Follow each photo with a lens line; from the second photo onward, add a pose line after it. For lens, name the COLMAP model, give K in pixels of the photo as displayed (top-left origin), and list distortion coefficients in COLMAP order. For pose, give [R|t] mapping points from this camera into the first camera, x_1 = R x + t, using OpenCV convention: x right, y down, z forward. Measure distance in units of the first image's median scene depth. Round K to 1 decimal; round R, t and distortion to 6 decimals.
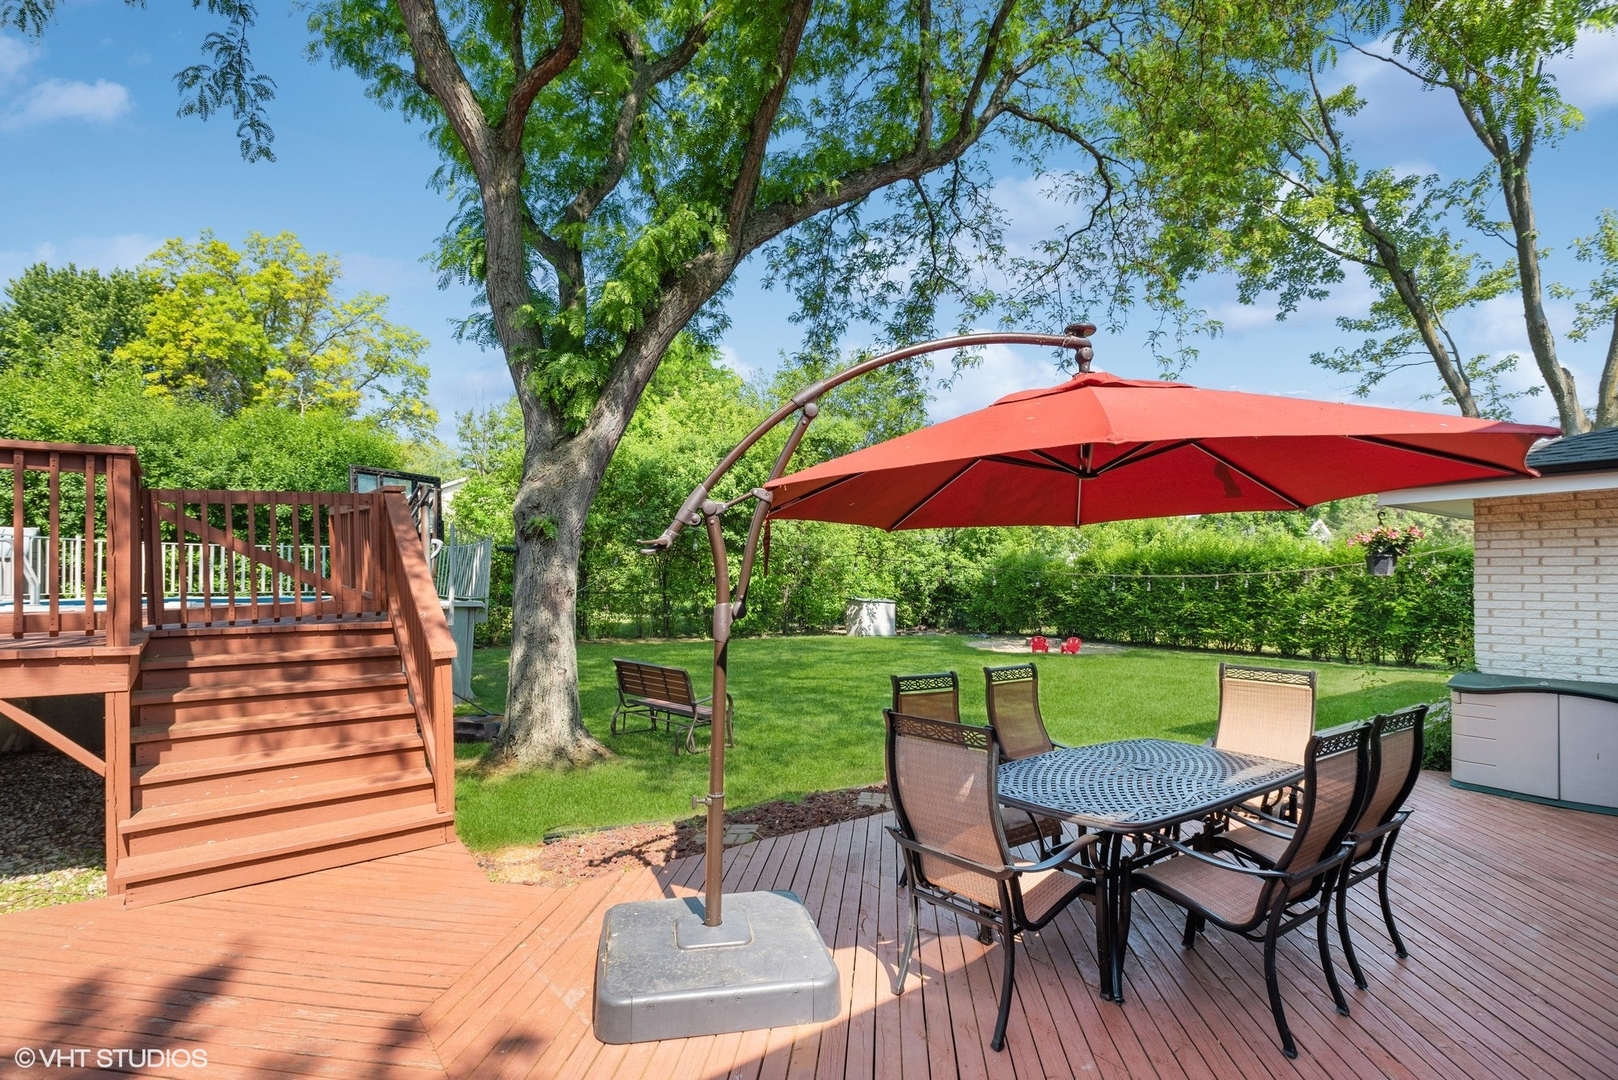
lens RADIAL K [[796.6, 0, 804.0], [0, 796.6, 569.7], [0, 0, 1]] dist [0.002139, -0.000603]
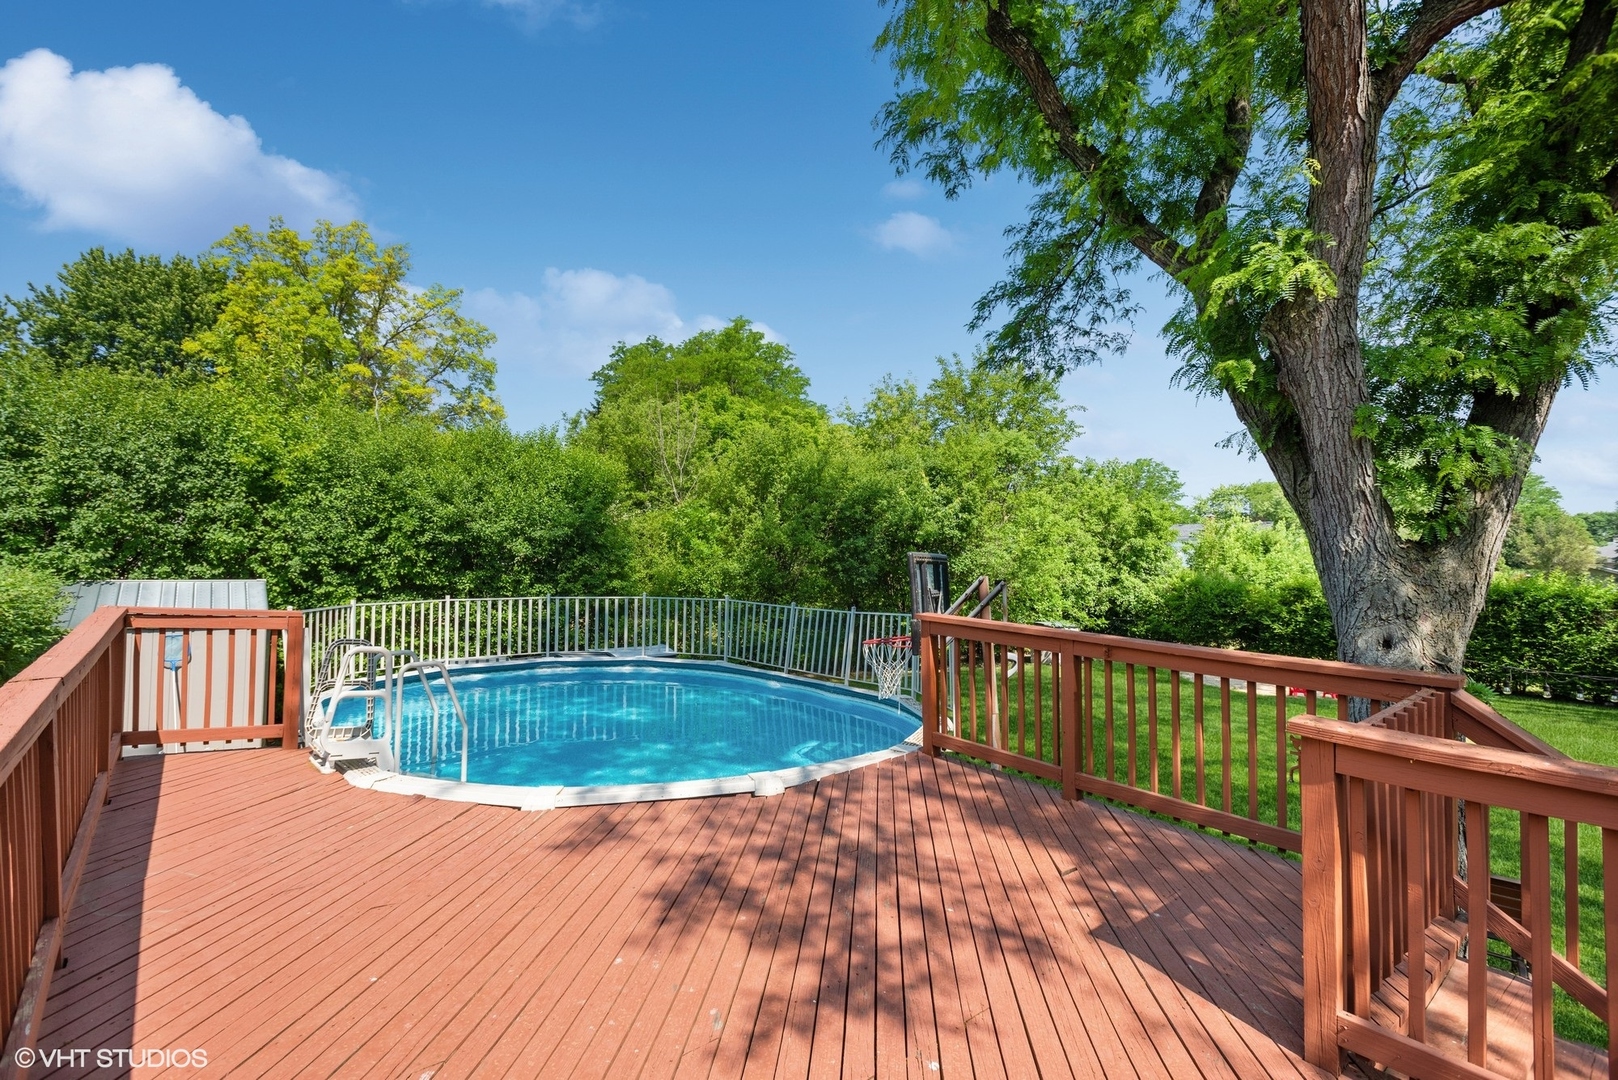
lens RADIAL K [[755.7, 0, 809.0], [0, 755.7, 540.0], [0, 0, 1]] dist [0.010335, -0.000497]
pose [[0.999306, 0.006558, 0.036669, -0.299809], [-0.005989, 0.999860, -0.015607, -0.057496], [-0.036766, 0.015377, 0.999206, 0.138838]]
